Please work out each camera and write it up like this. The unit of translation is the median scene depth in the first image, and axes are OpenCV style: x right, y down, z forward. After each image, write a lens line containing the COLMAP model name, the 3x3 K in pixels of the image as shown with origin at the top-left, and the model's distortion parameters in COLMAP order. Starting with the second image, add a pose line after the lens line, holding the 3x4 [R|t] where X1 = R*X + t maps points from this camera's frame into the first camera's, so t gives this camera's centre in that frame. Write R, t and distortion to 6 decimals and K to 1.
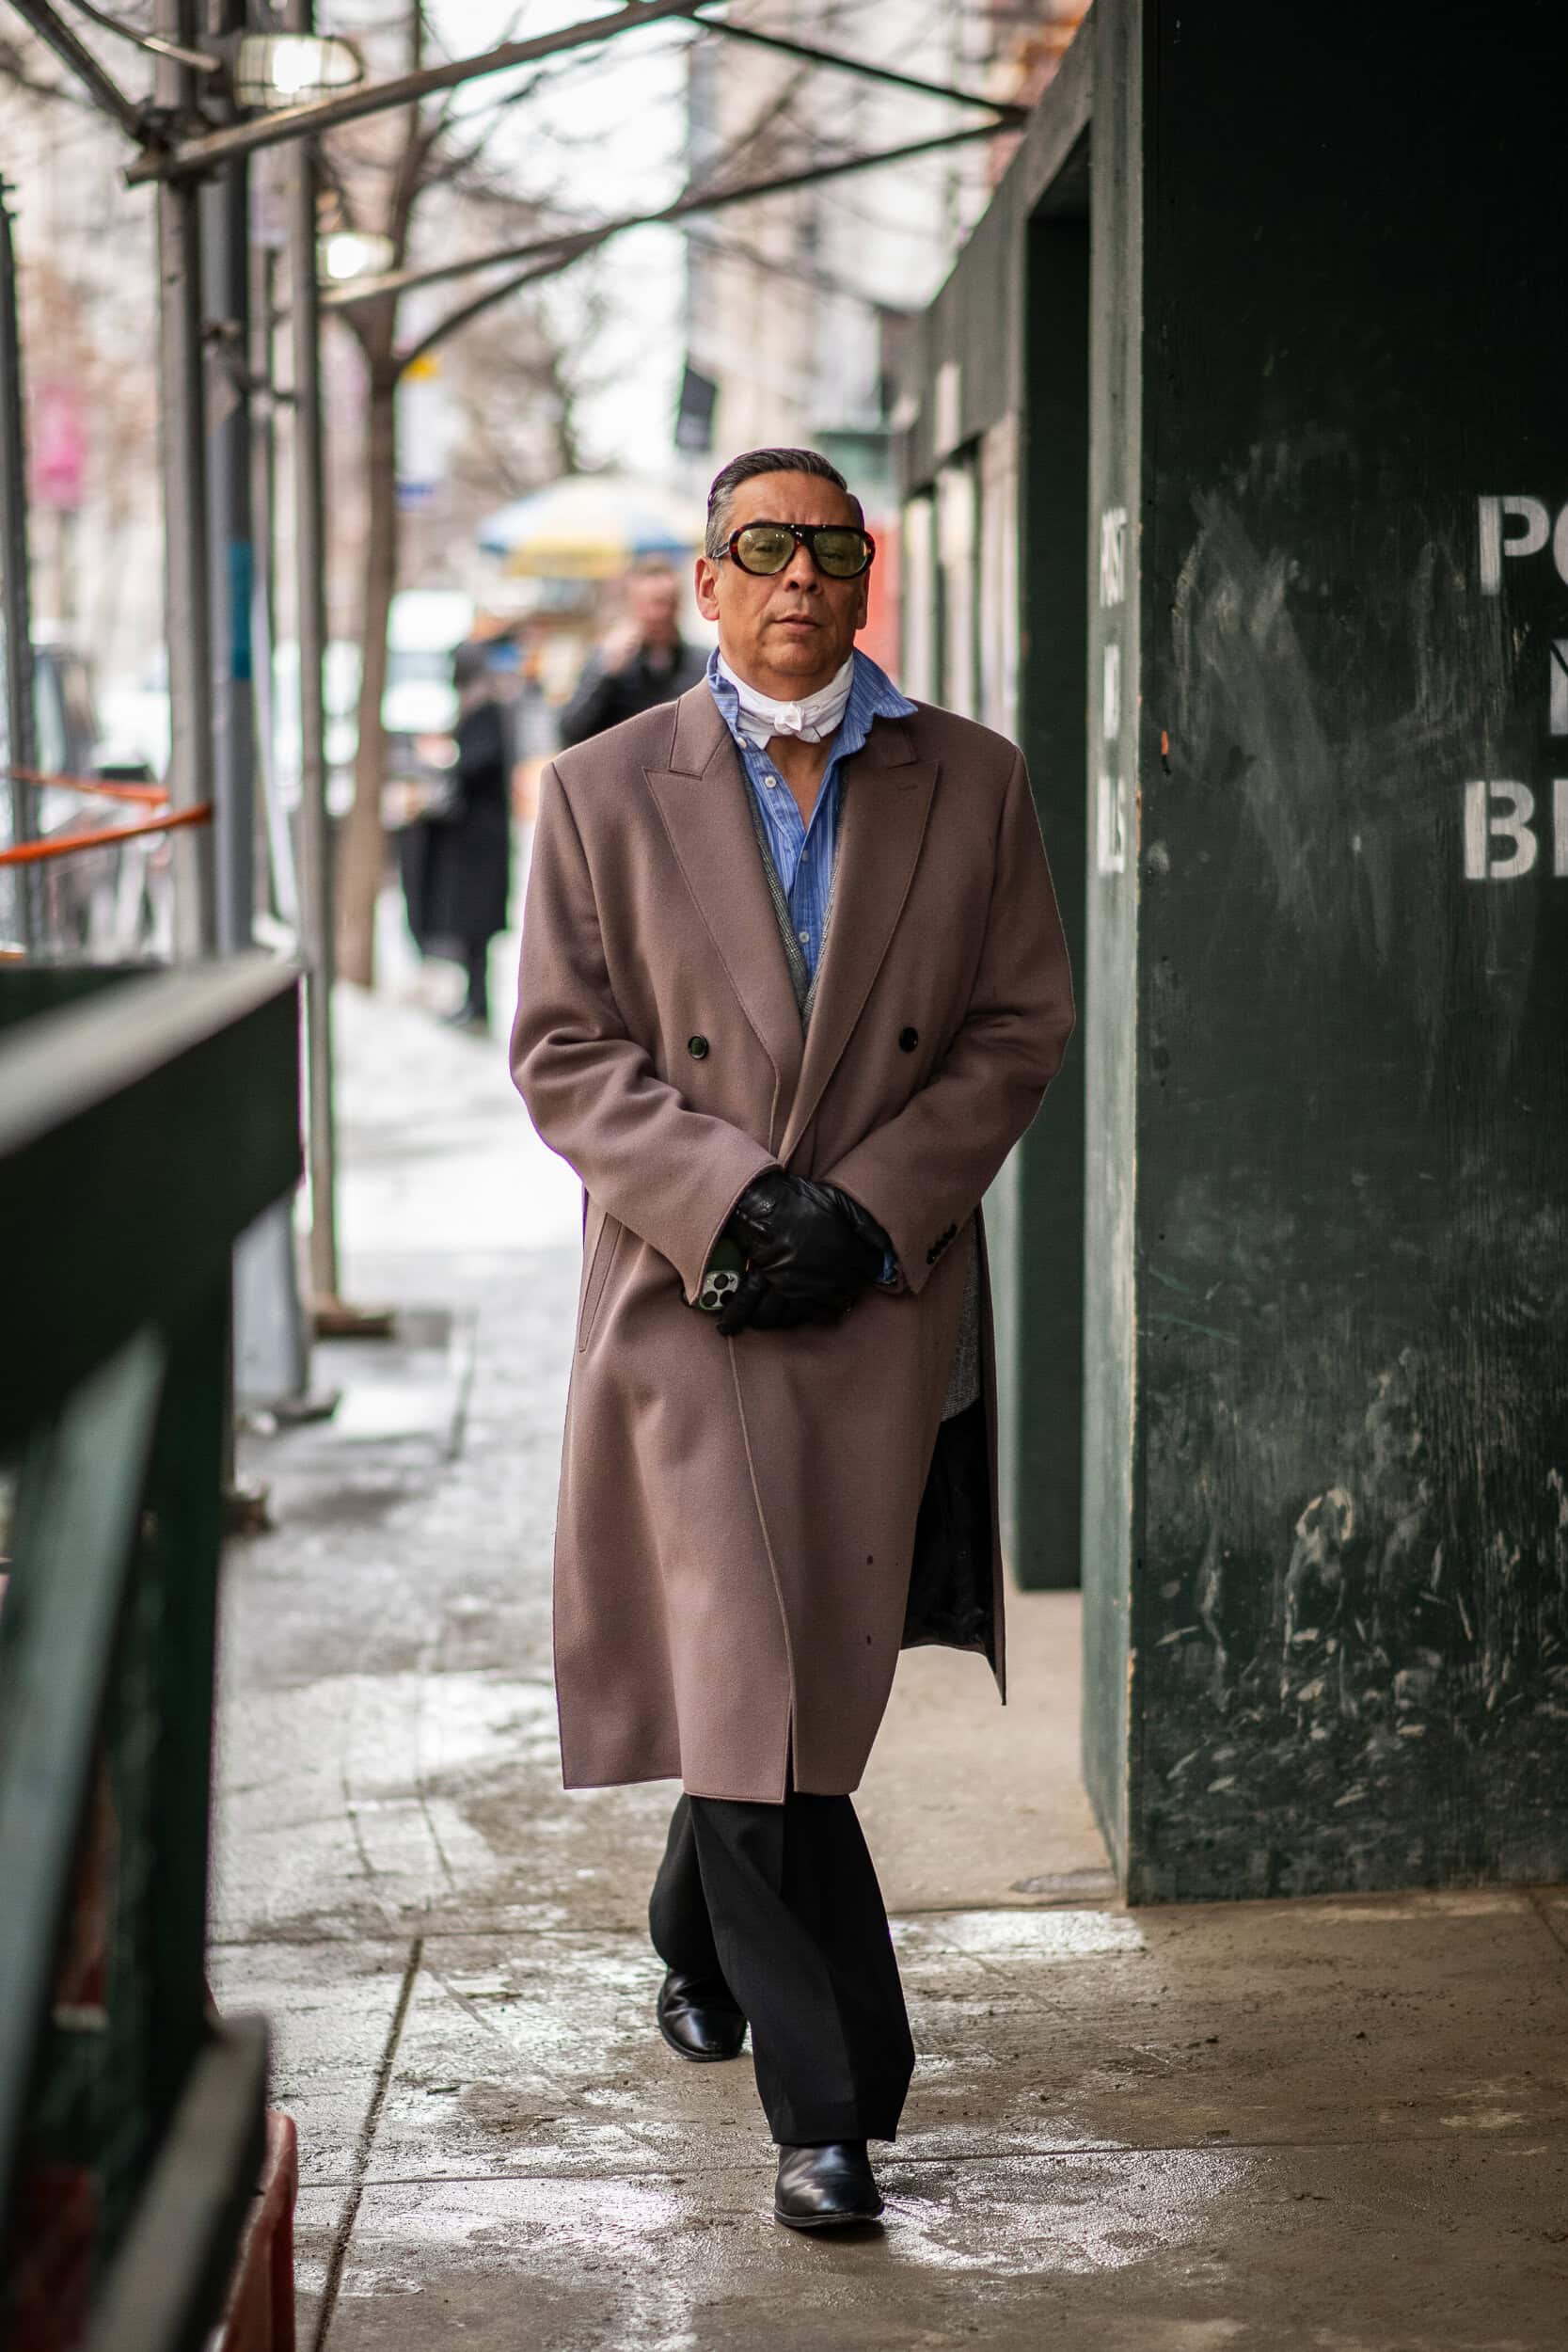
lens RADIAL K [[5528.4, 0, 777.4], [0, 5528.4, 1275.1], [0, 0, 1]] dist [0.011355, 0.438616]
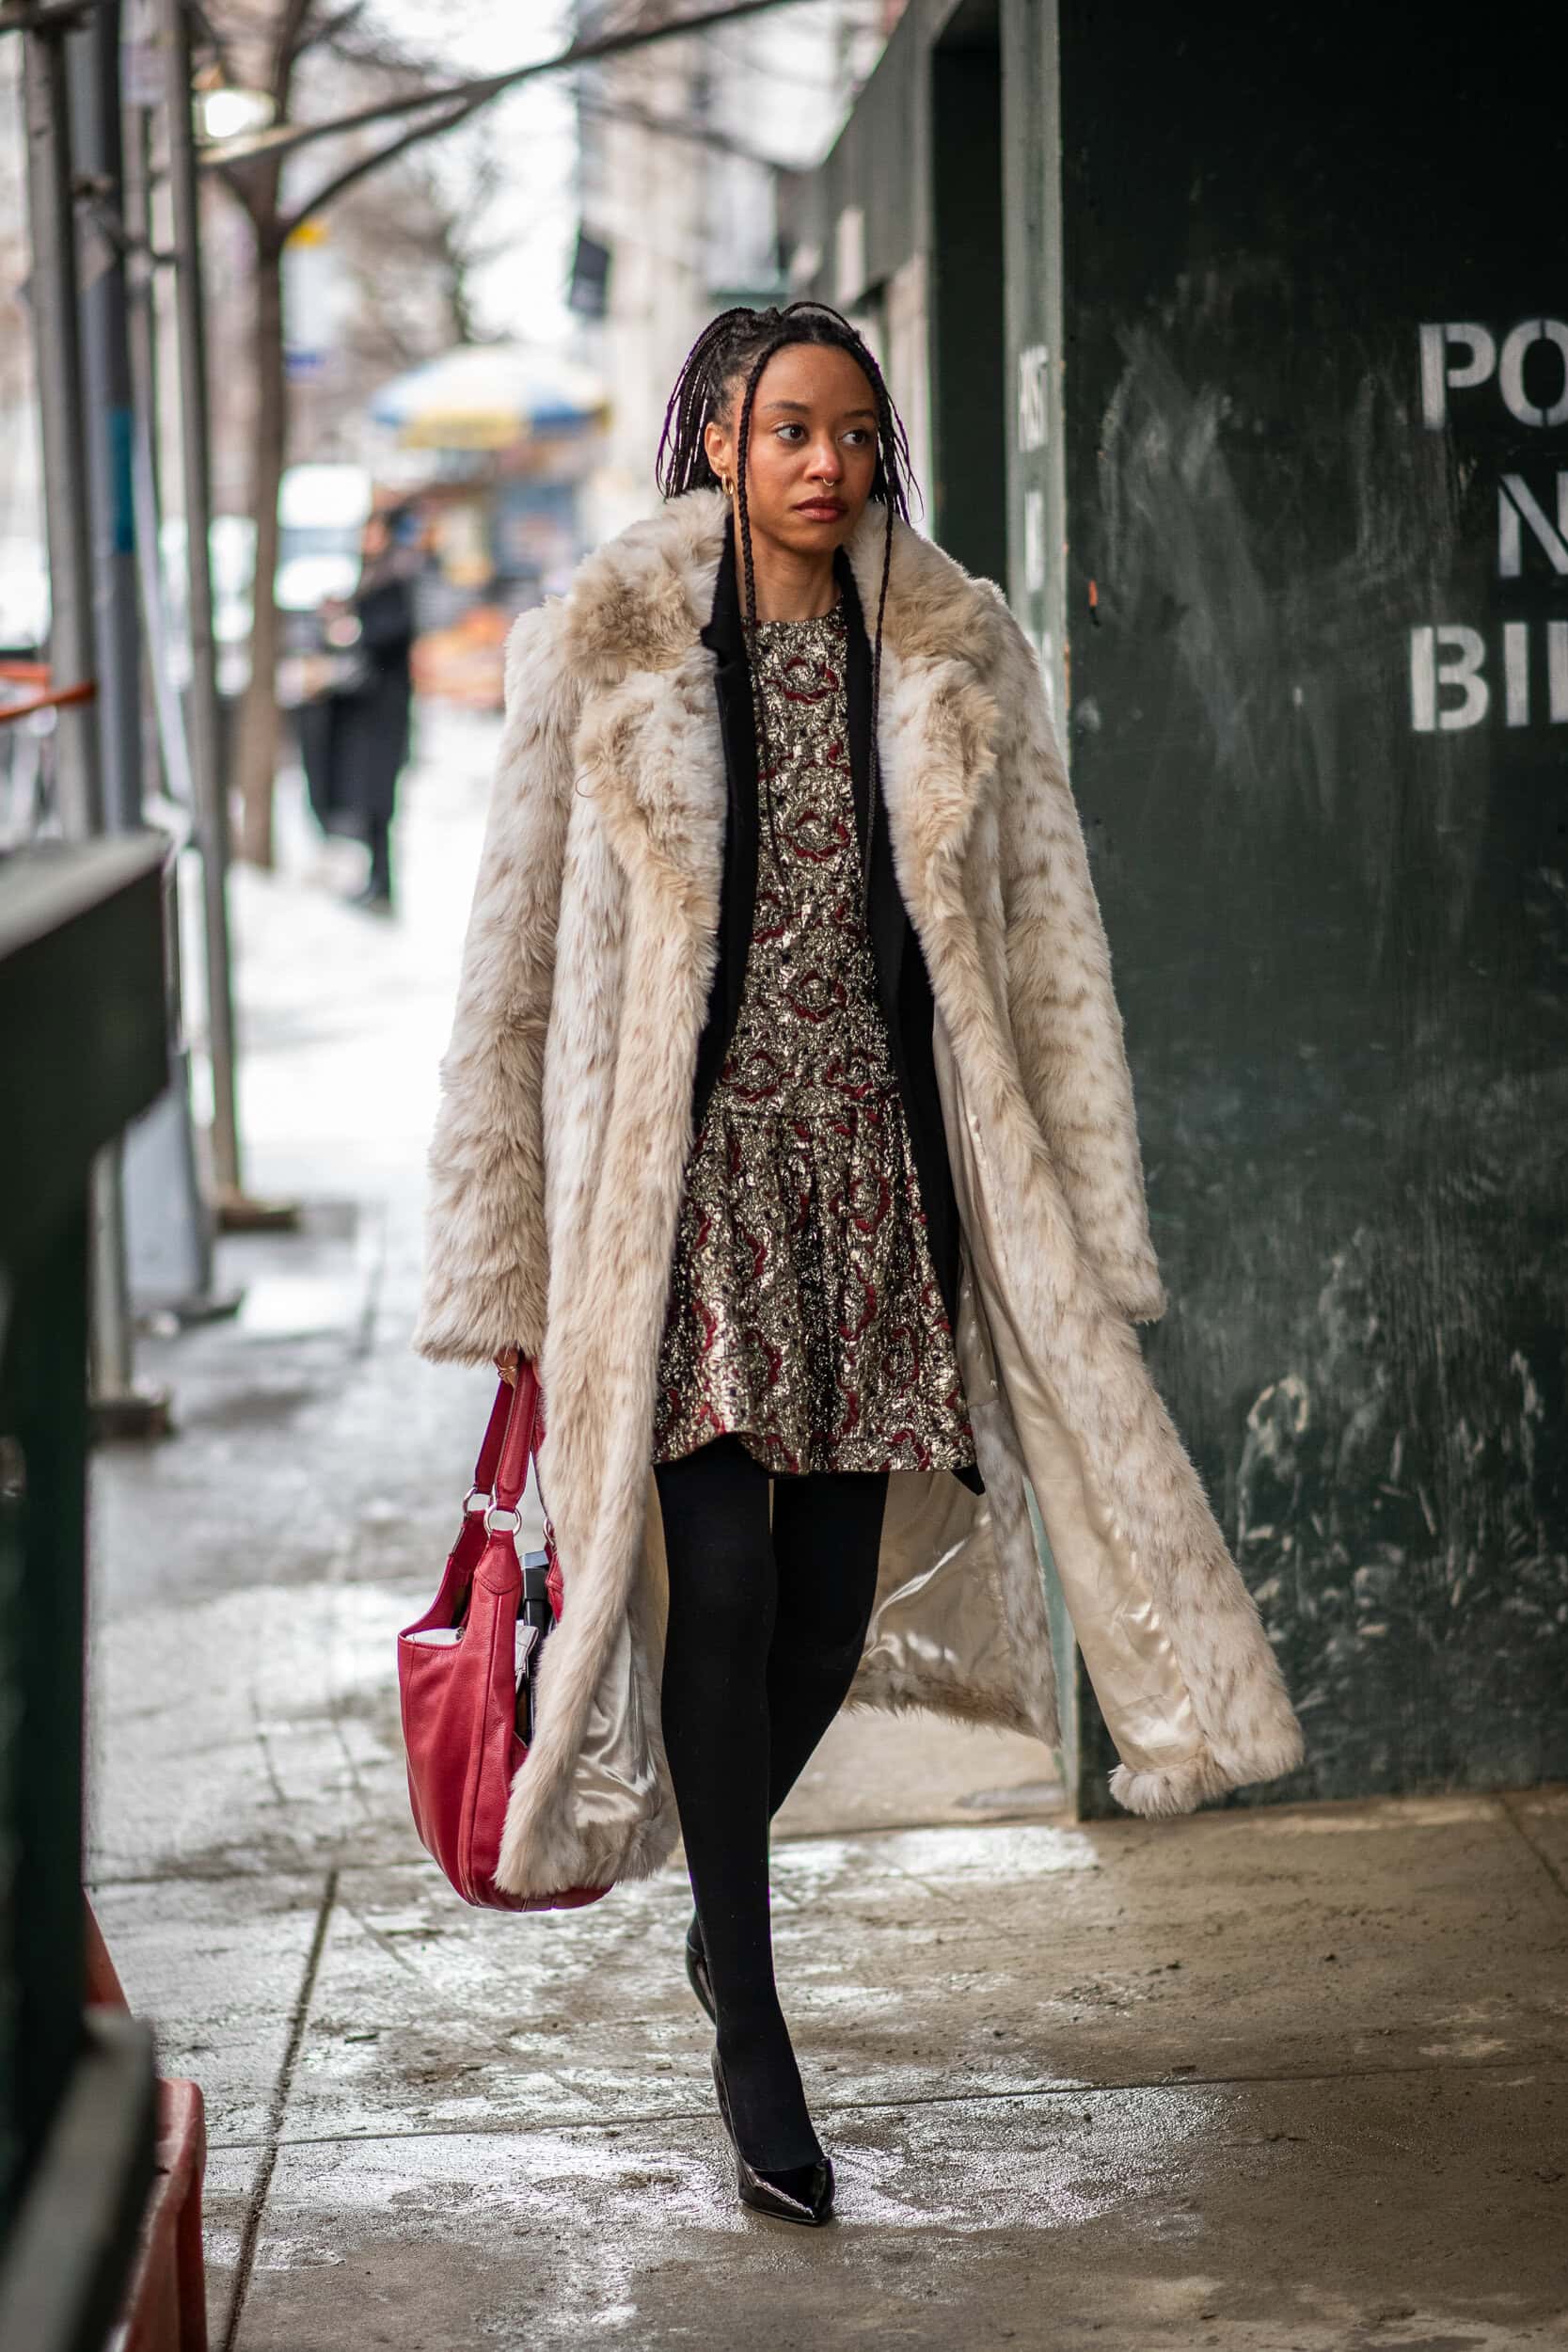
lens RADIAL K [[5528.4, 0, 777.4], [0, 5528.4, 1275.1], [0, 0, 1]] dist [0.011355, 0.438616]
pose [[0.999632, -0.022581, 0.015021, -0.000642], [0.022224, 0.999476, 0.023546, -0.003291], [-0.015544, -0.023203, 0.999610, 0.053273]]
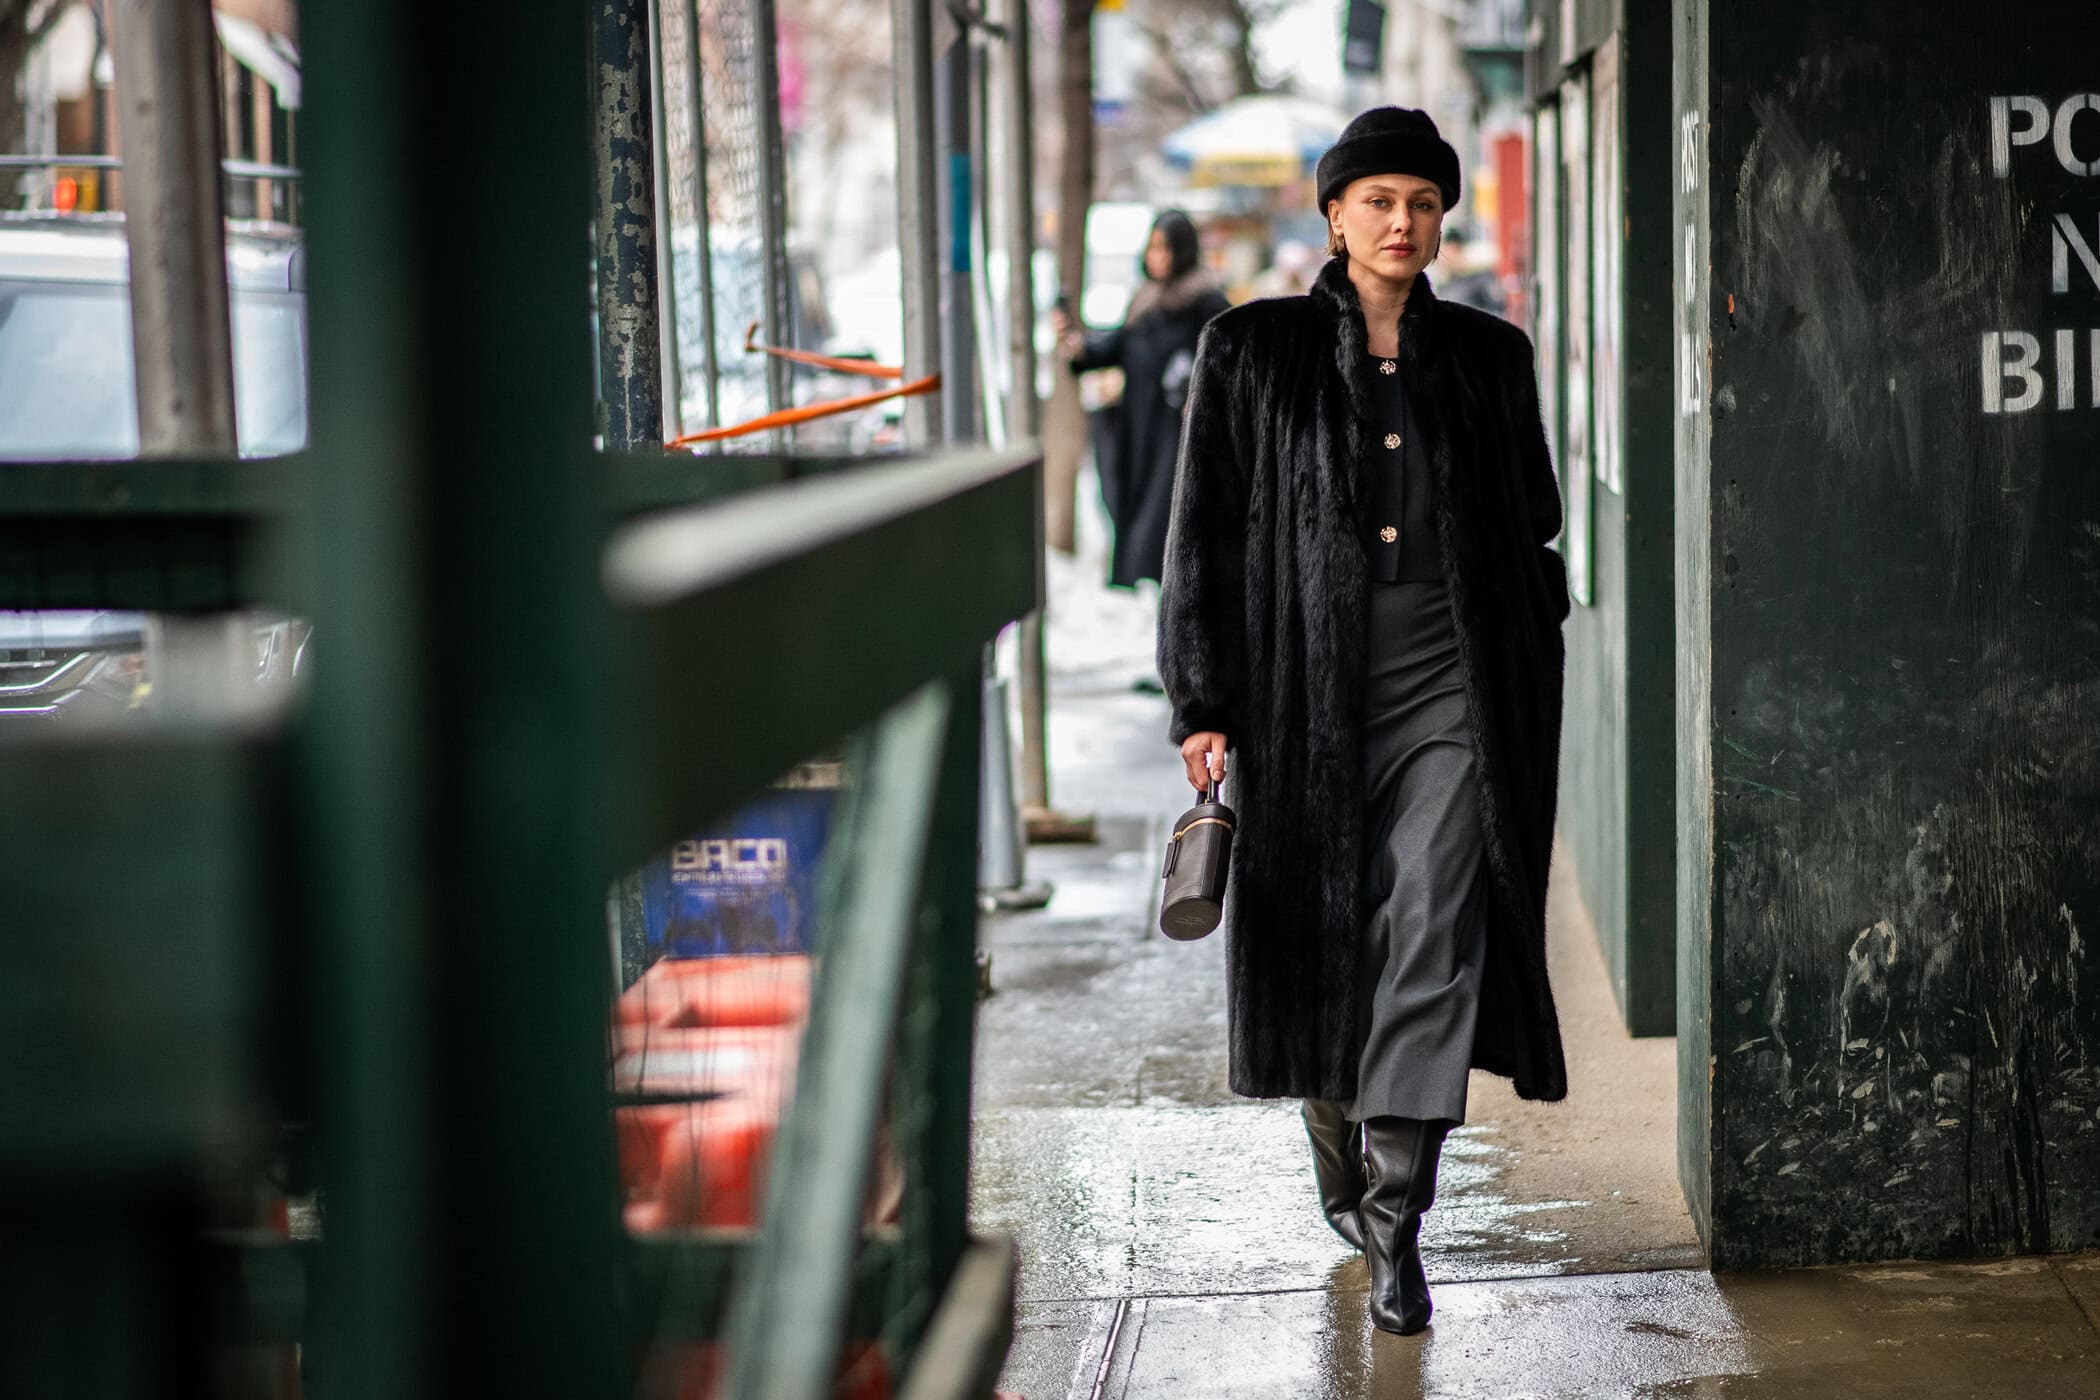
lens RADIAL K [[5123.7, 0, 1165.1], [0, 5123.7, 699.0], [0, 0, 1]] dist [0.016901, 0.391992]
pose [[0.998465, -0.008875, -0.054673, 0.006866], [0.007454, 0.999630, -0.026140, 0.018324], [0.054884, 0.025693, 0.998162, -0.122083]]
